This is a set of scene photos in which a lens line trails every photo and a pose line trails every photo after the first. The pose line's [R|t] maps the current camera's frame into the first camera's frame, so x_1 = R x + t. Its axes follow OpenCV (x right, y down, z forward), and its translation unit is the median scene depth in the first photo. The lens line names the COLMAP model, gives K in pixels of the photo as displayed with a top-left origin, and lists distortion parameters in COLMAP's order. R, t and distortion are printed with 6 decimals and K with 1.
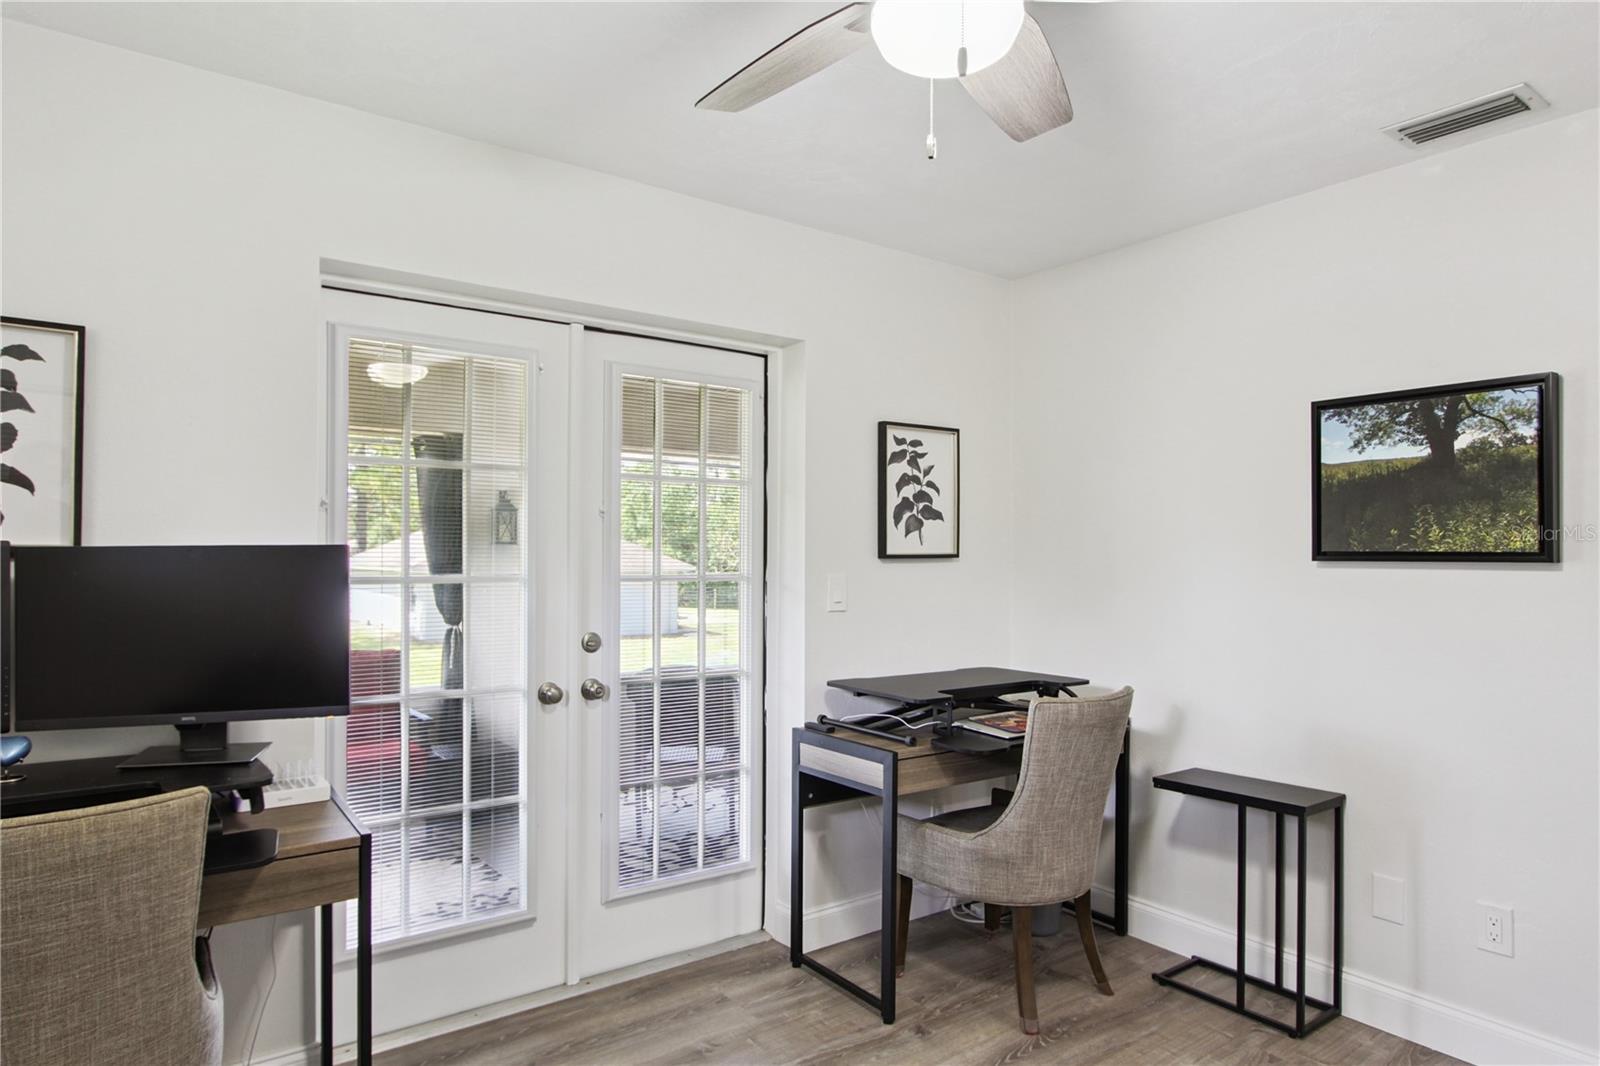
lens RADIAL K [[962.6, 0, 795.0], [0, 962.6, 540.6], [0, 0, 1]] dist [-0.002019, 0.000293]
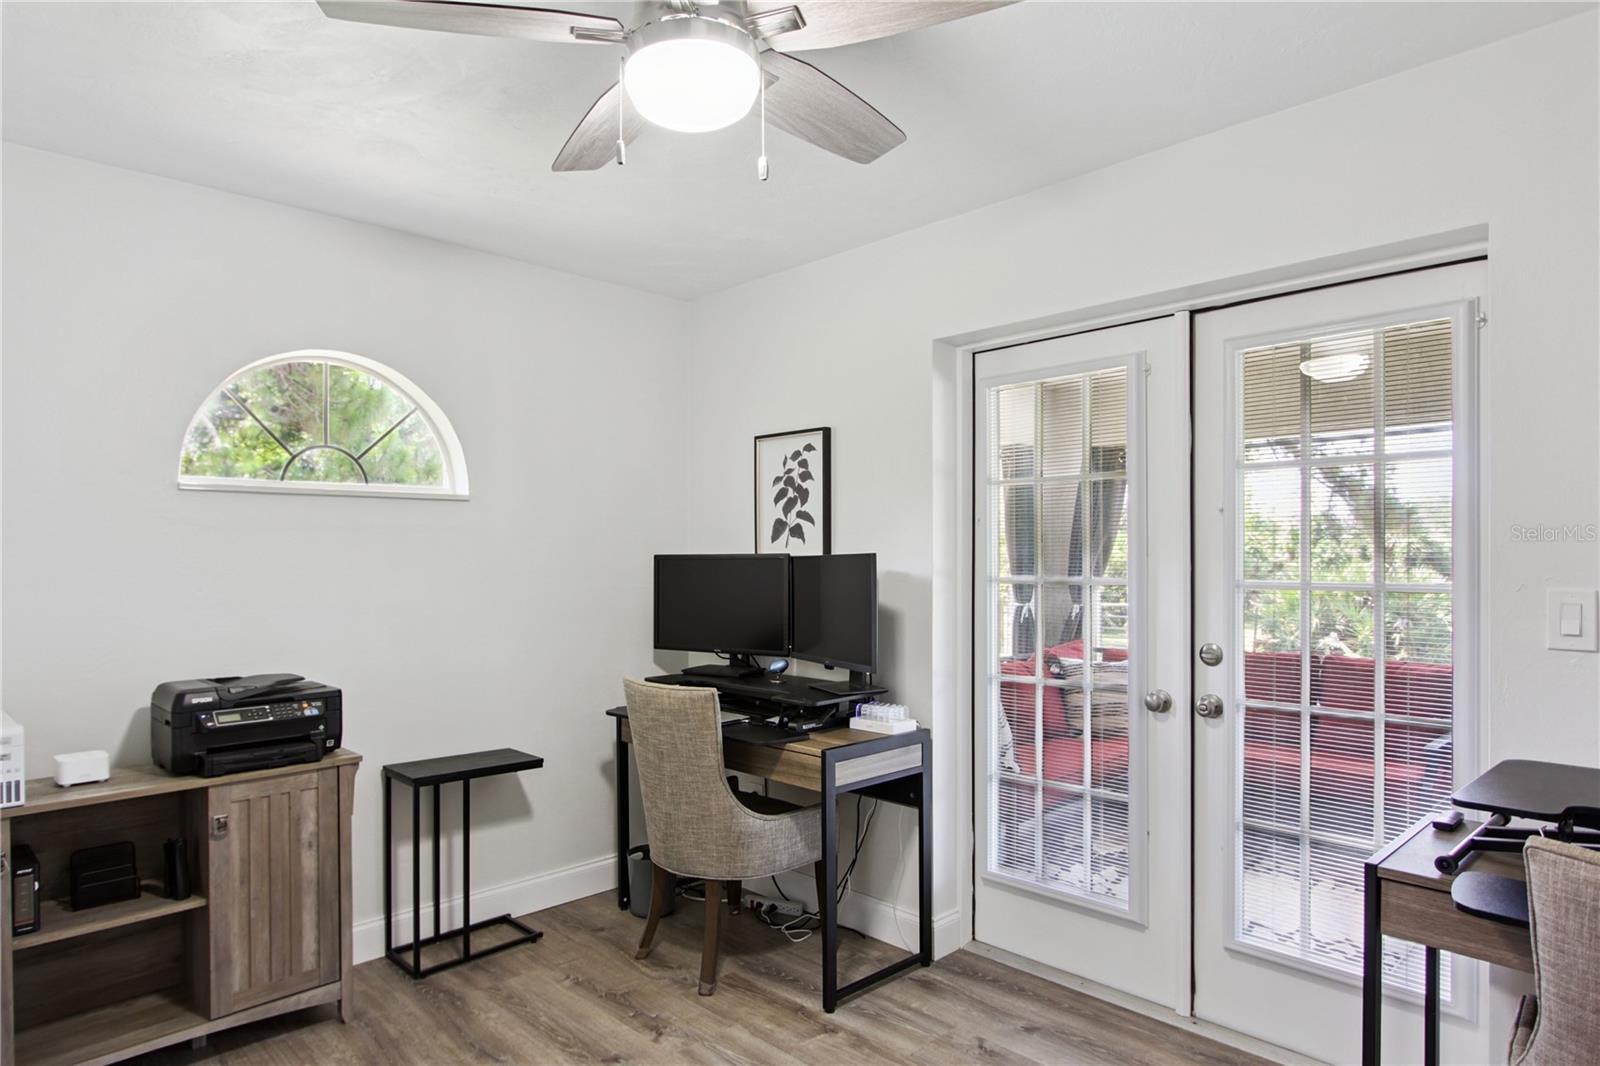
lens RADIAL K [[962.6, 0, 795.6], [0, 962.6, 545.7], [0, 0, 1]] dist [-0.002019, 0.000293]
pose [[0.114294, -0.016610, -0.993308, 0.745547], [0.017708, 0.999735, -0.014680, 0.010582], [0.993289, -0.015911, 0.114558, 0.584674]]
